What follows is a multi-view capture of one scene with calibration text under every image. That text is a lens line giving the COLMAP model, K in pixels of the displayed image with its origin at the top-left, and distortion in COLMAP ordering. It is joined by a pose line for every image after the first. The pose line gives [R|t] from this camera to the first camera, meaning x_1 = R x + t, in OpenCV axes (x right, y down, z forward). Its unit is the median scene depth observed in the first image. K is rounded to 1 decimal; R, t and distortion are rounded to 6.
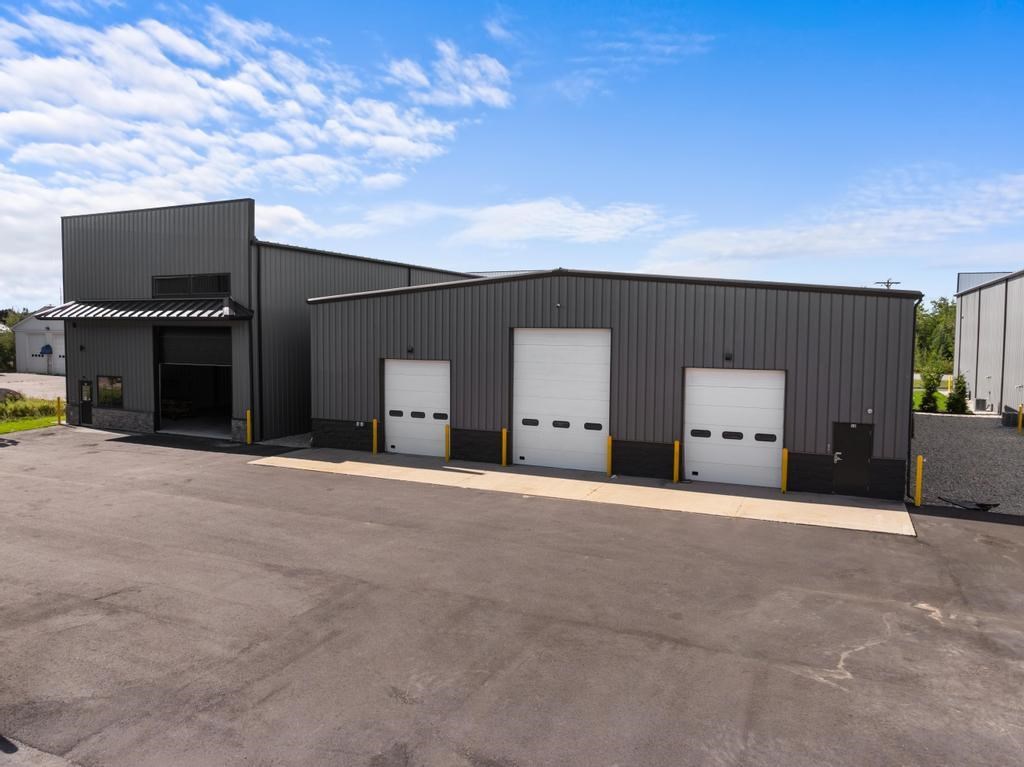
lens RADIAL K [[659.5, 0, 548.7], [0, 659.5, 403.0], [0, 0, 1]] dist [-0.046549, 0.003495]
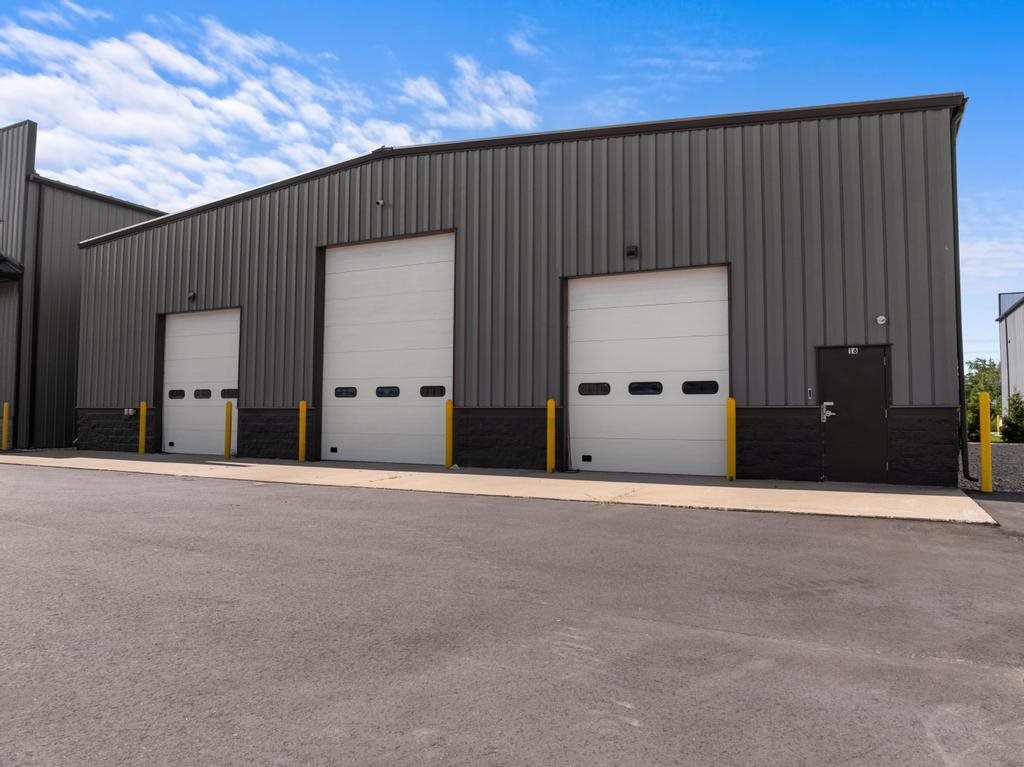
lens RADIAL K [[730.4, 0, 512.0], [0, 730.4, 383.5], [0, 0, 1]] dist [-0.038732, 0.005516]
pose [[0.999349, -0.004236, -0.035836, 0.191243], [0.000214, 0.993765, -0.111499, 0.120258], [0.036085, 0.111418, 0.993118, 0.368361]]
